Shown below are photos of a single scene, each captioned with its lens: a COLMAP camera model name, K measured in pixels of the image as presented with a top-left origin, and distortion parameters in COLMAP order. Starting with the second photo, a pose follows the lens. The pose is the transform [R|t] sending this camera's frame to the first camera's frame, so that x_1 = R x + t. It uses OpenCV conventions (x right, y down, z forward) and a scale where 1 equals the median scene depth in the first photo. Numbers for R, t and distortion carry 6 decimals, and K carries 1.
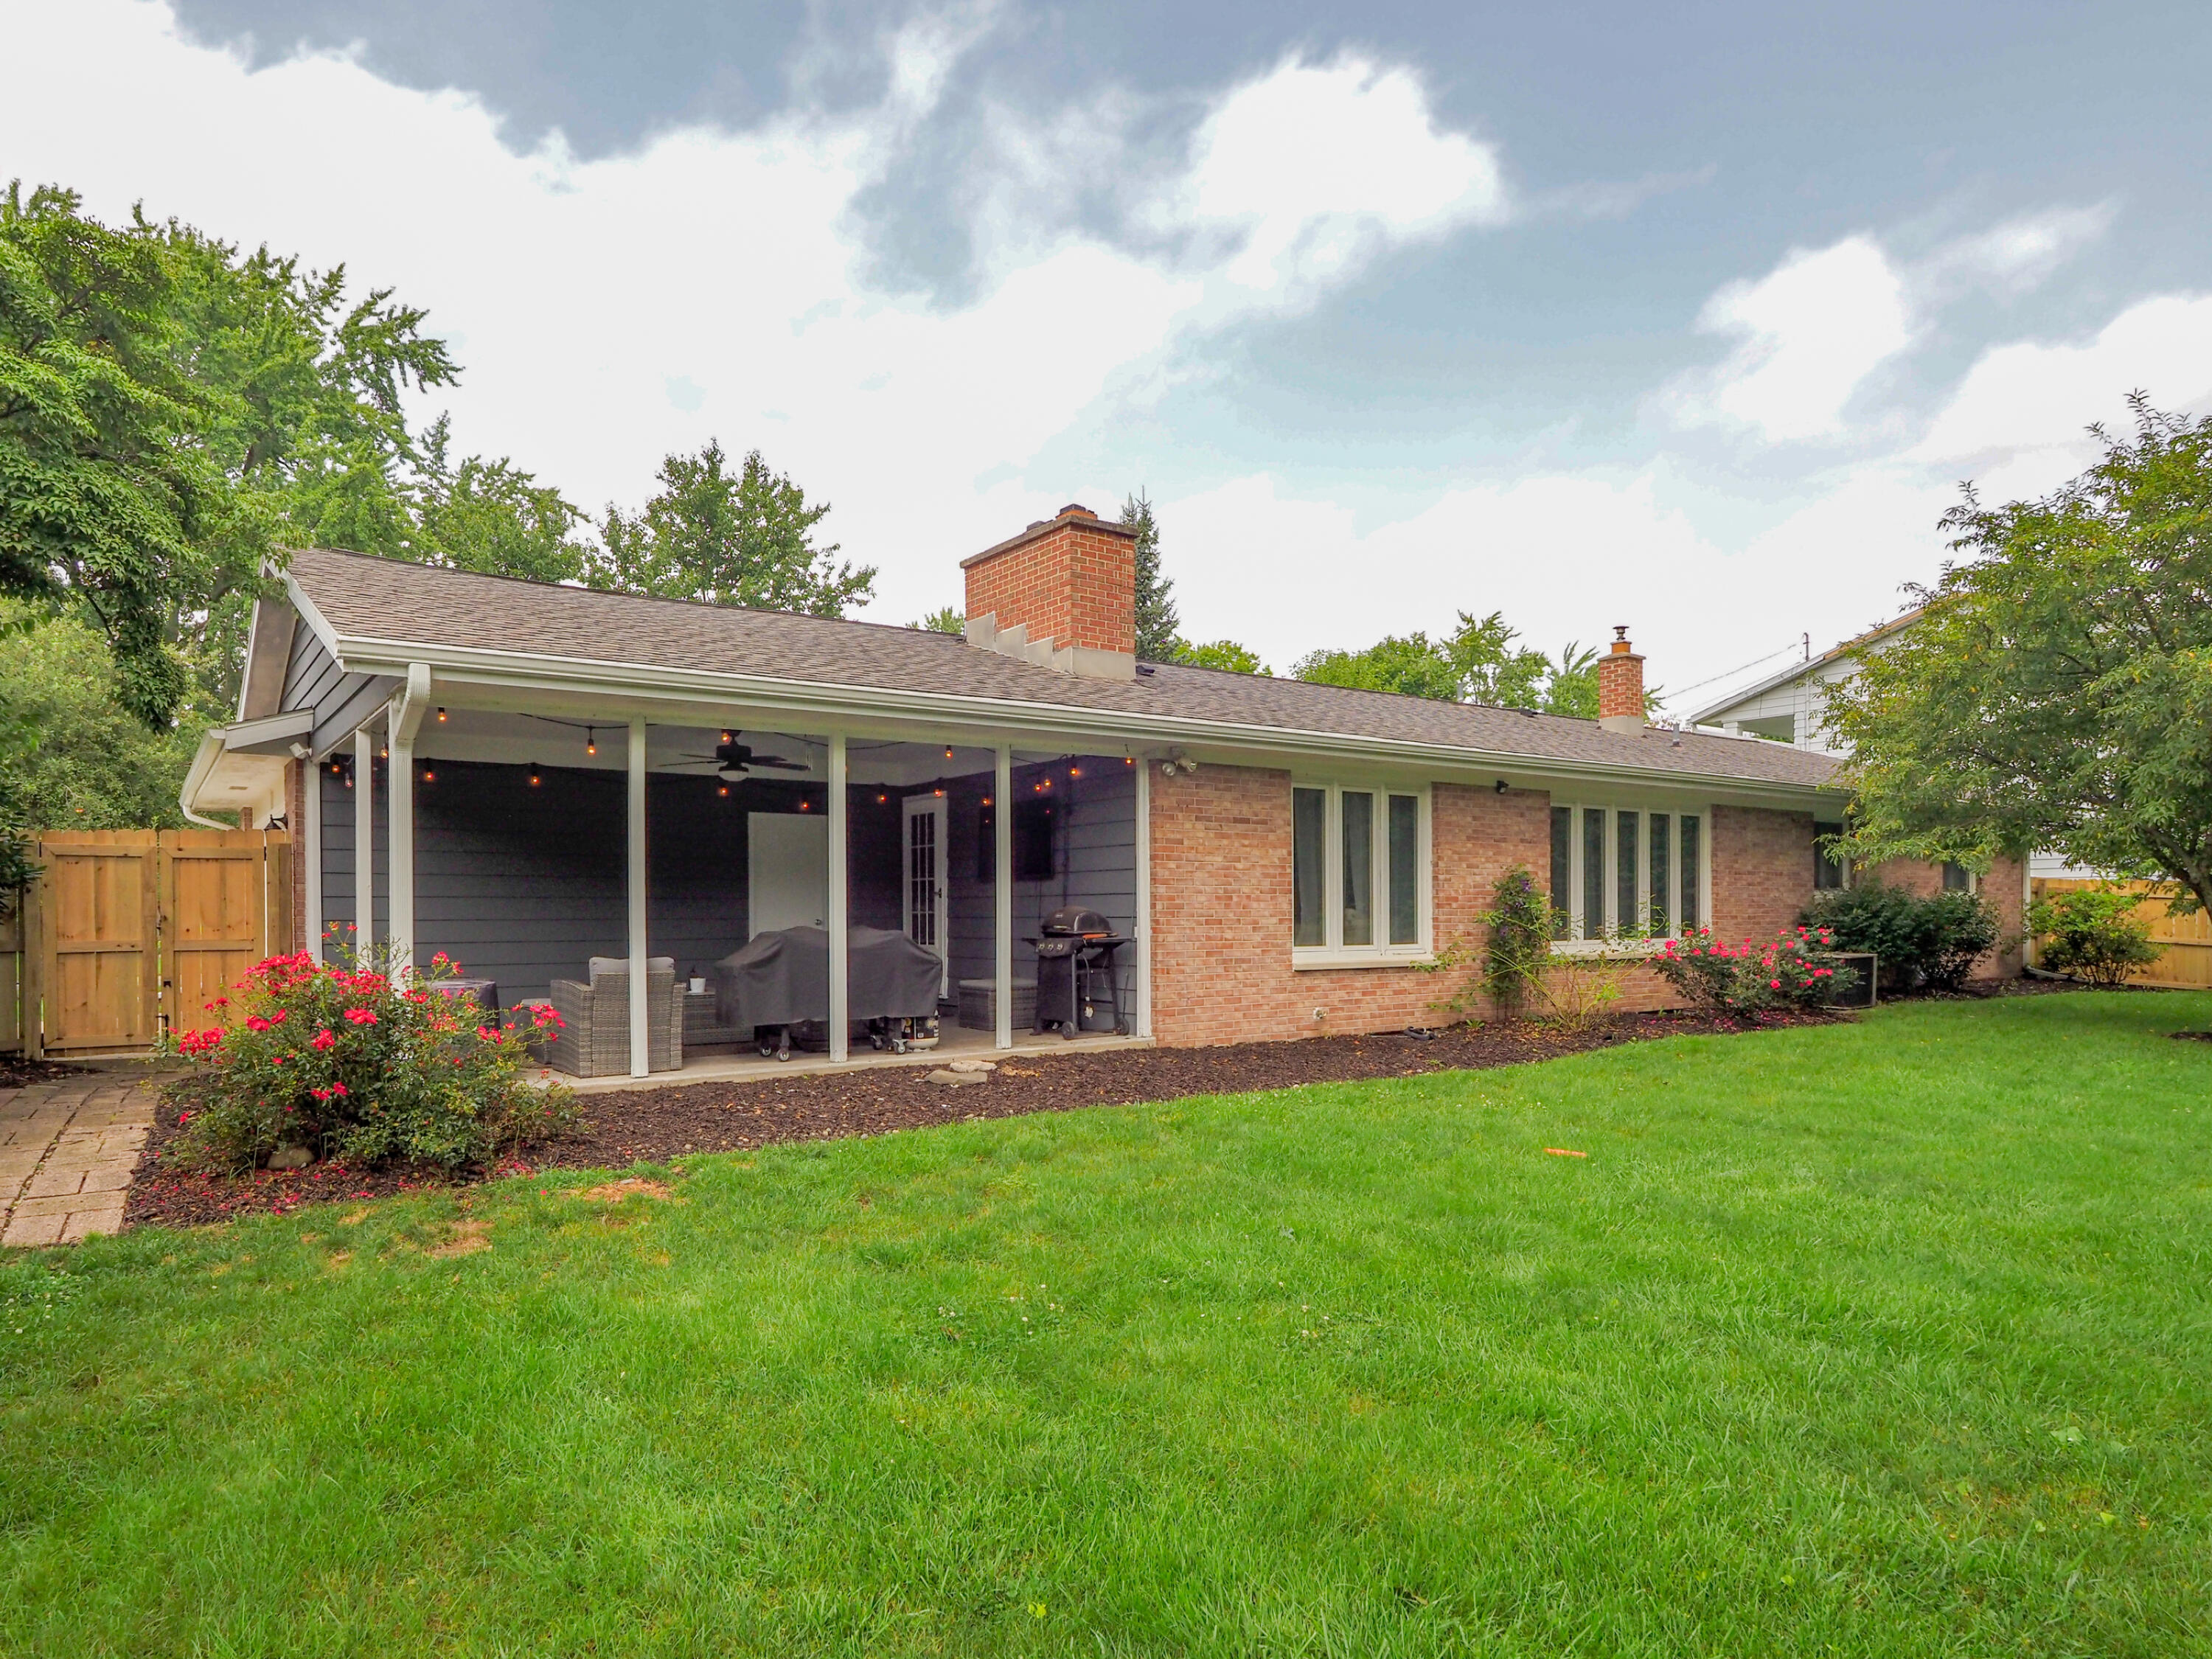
lens RADIAL K [[1309.9, 0, 1106.0], [0, 1309.9, 833.6], [0, 0, 1]] dist [0.006164, 0.001108]
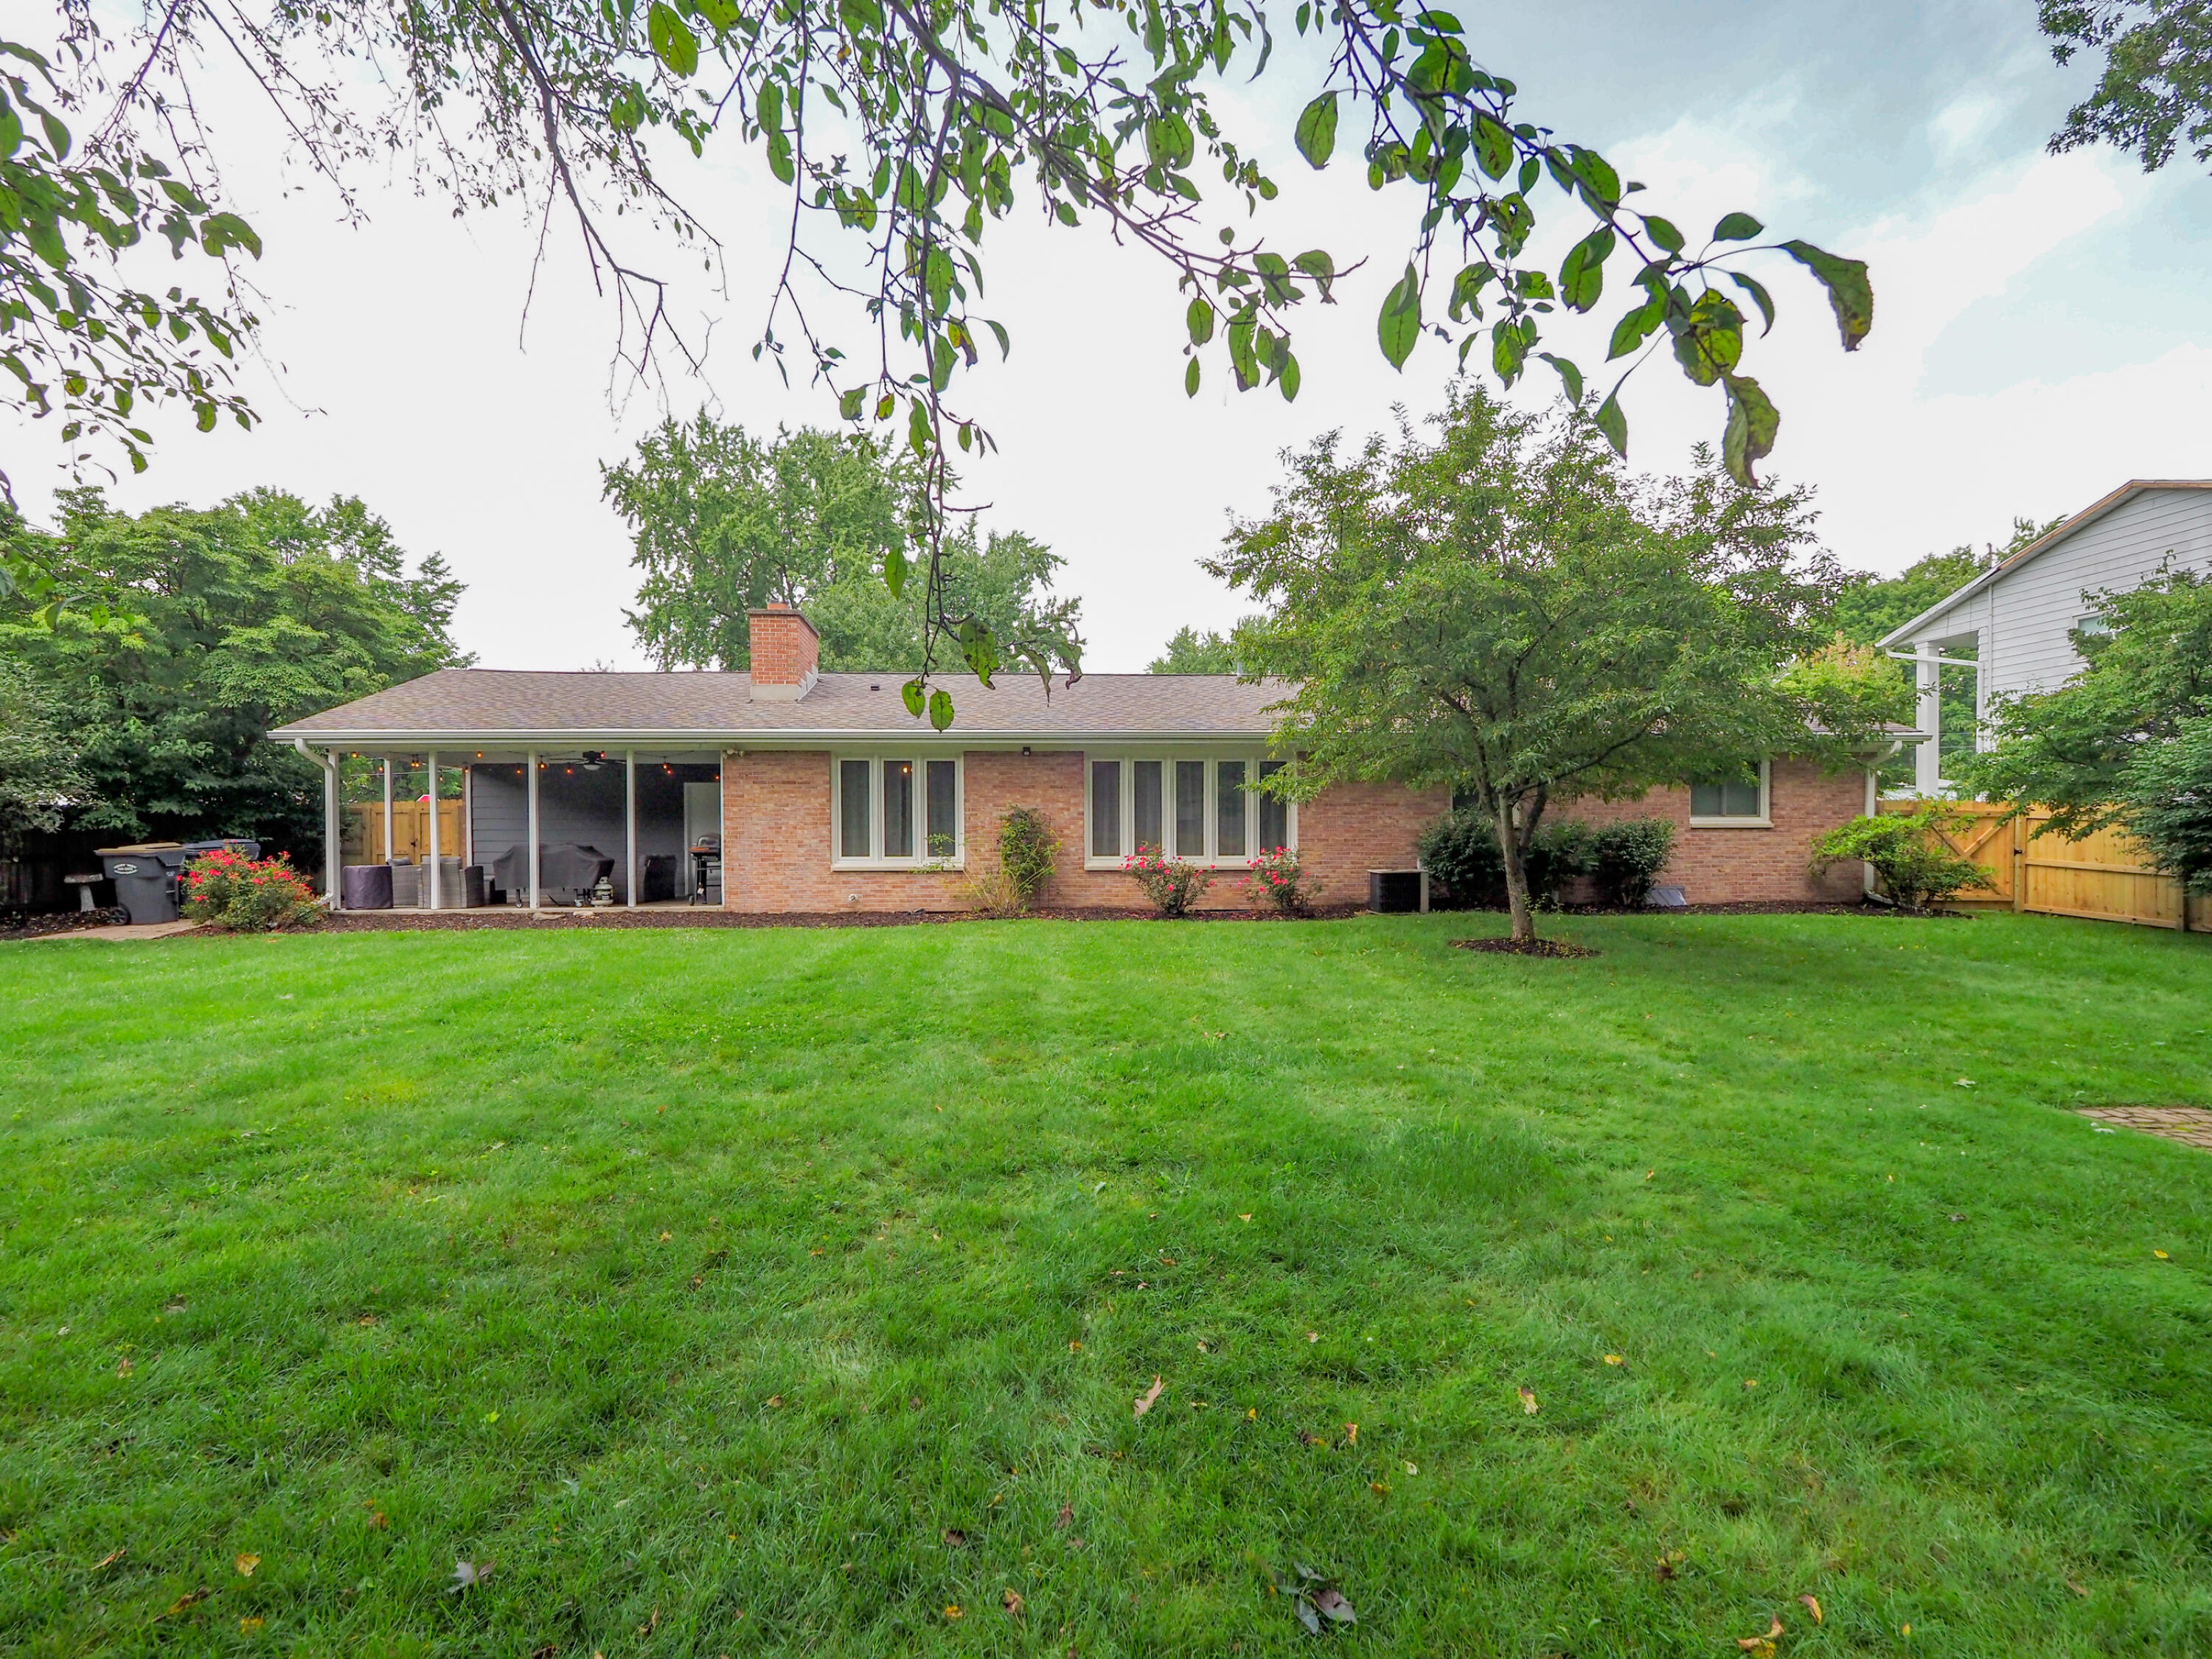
lens RADIAL K [[1029.5, 0, 1106.4], [0, 1029.5, 828.2], [0, 0, 1]] dist [-0.006481, -0.000192]
pose [[0.872915, -0.003179, -0.487862, 0.982039], [0.031347, 0.998278, 0.049582, -0.004599], [0.486864, -0.058573, 0.871512, 0.021354]]
